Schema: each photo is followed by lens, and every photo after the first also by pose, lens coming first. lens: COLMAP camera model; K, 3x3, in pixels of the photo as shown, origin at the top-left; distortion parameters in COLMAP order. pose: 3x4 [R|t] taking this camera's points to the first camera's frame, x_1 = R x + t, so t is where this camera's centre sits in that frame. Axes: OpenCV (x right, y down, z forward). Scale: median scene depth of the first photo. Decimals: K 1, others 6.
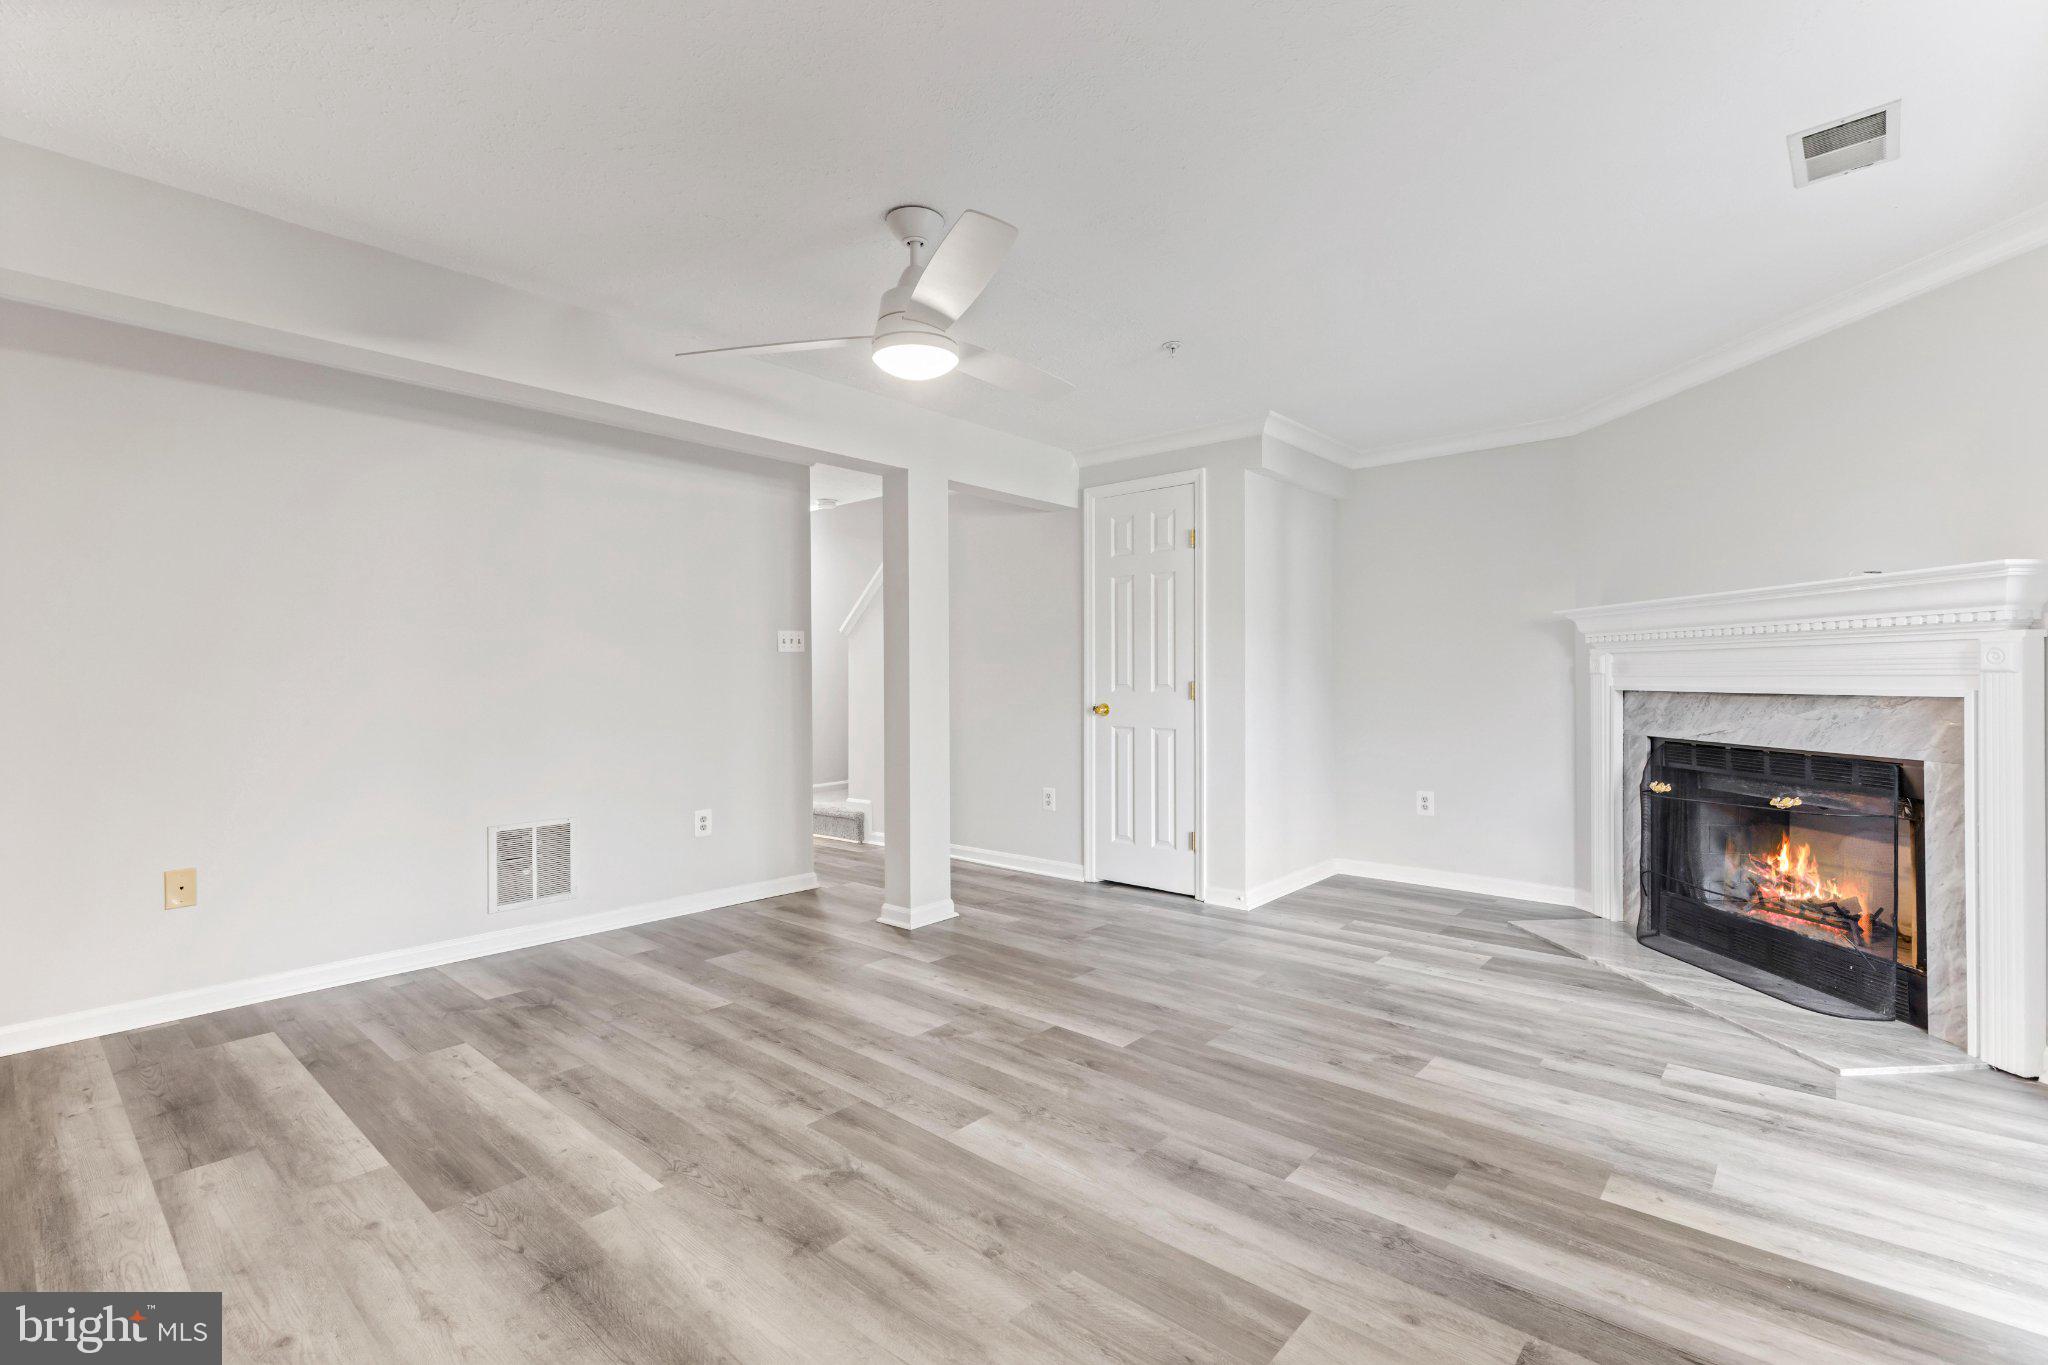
lens RADIAL K [[918.6, 0, 1028.1], [0, 918.6, 676.4], [0, 0, 1]] dist [0.011033, -0.007317]
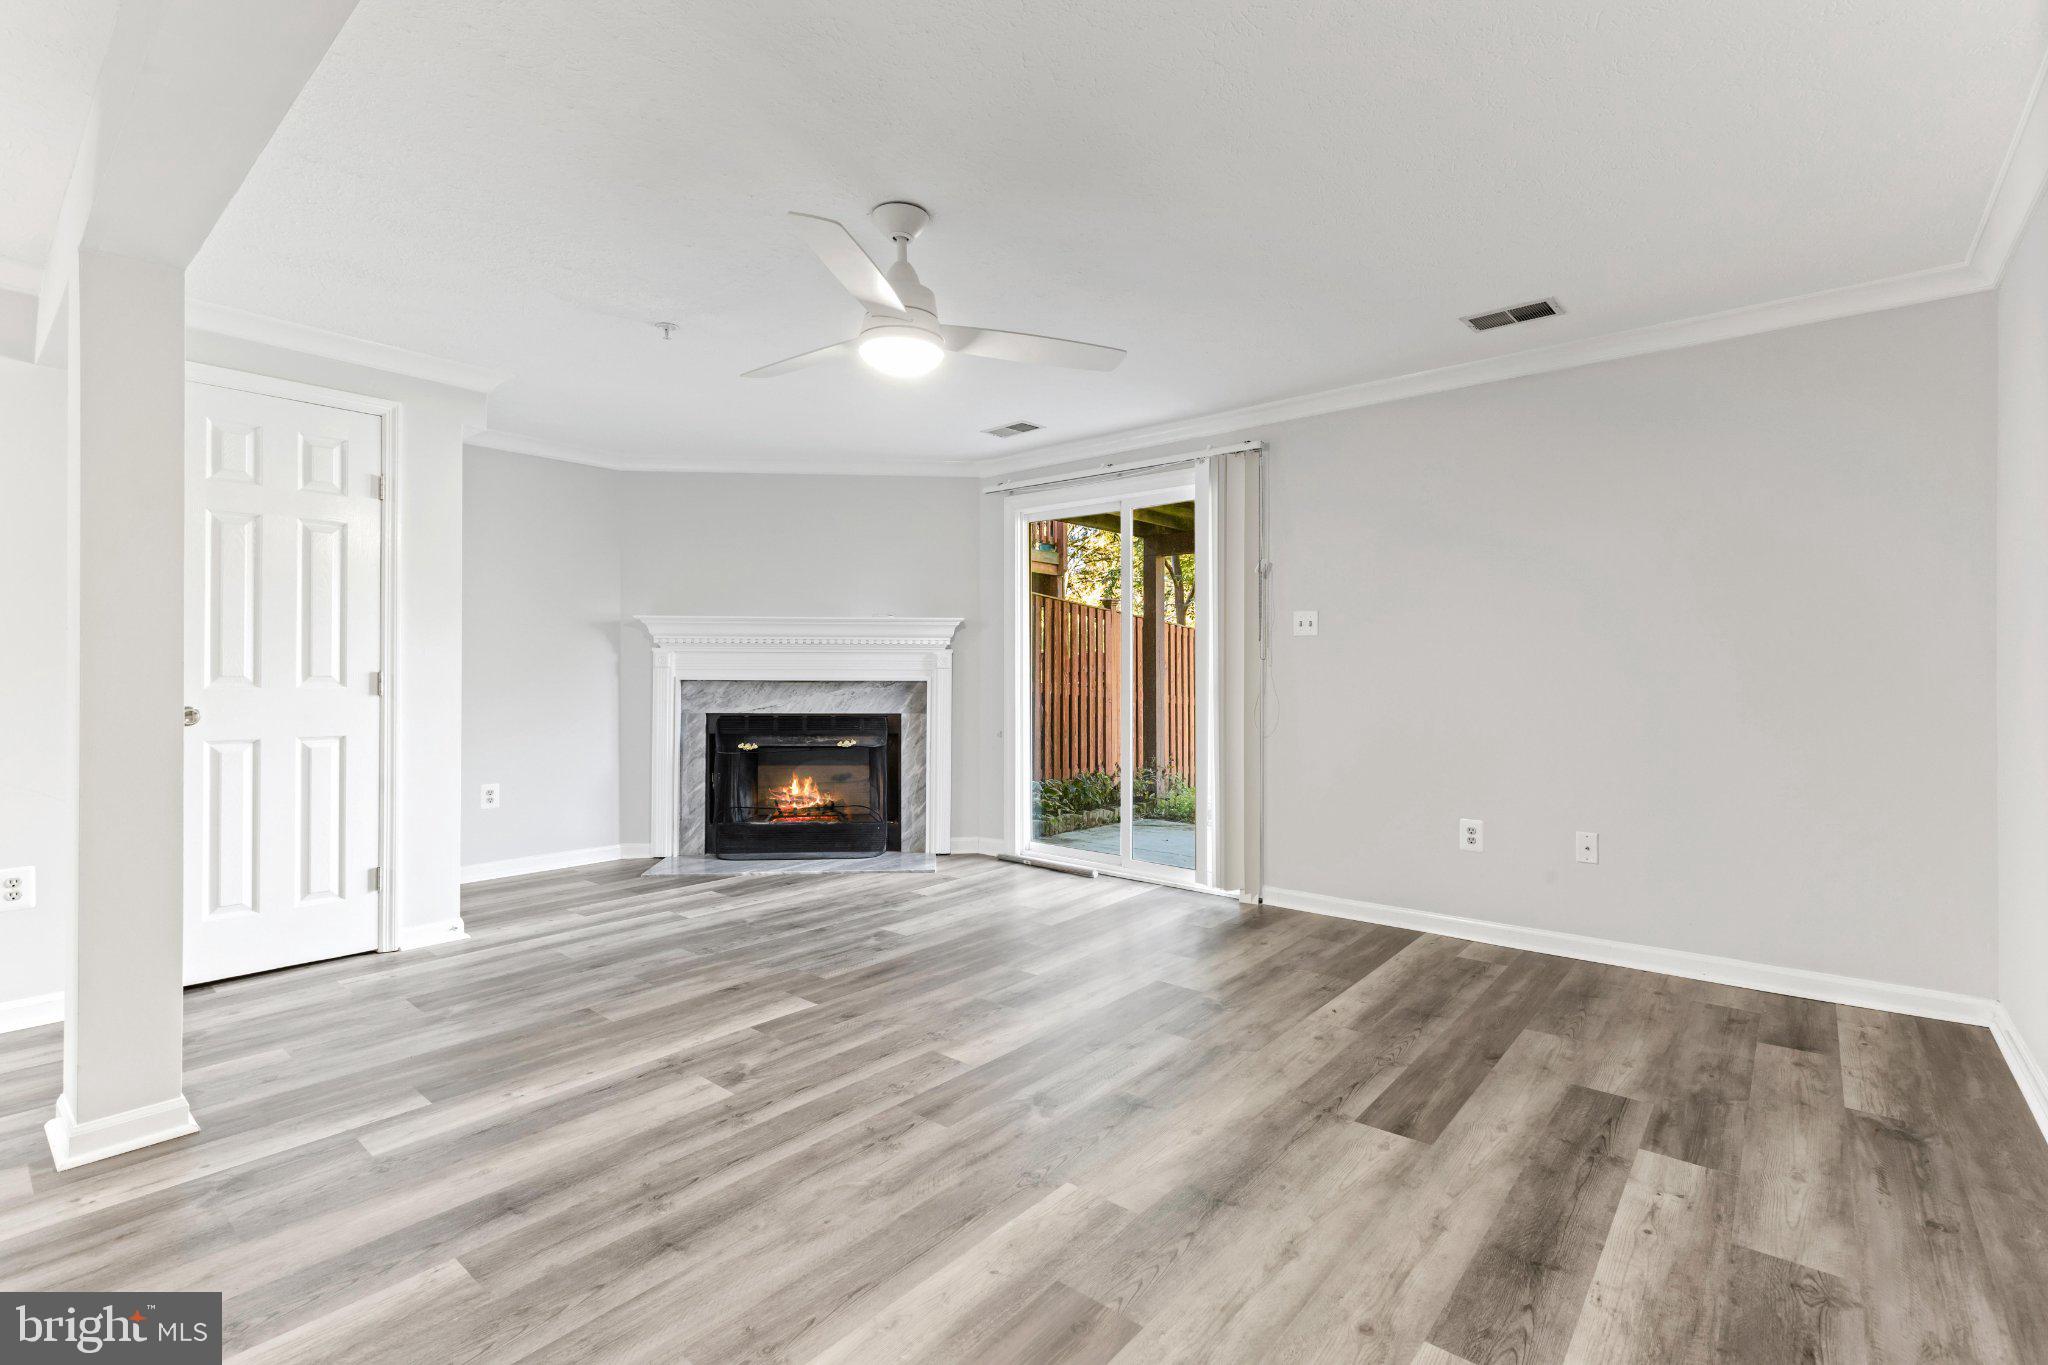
lens RADIAL K [[918.6, 0, 1028.1], [0, 918.6, 676.4], [0, 0, 1]] dist [0.011033, -0.007317]
pose [[-0.020889, -0.000114, 0.999782, -0.955767], [-0.004866, 0.999988, 0.000012, 0.009950], [-0.999770, -0.004865, -0.020890, 0.740271]]
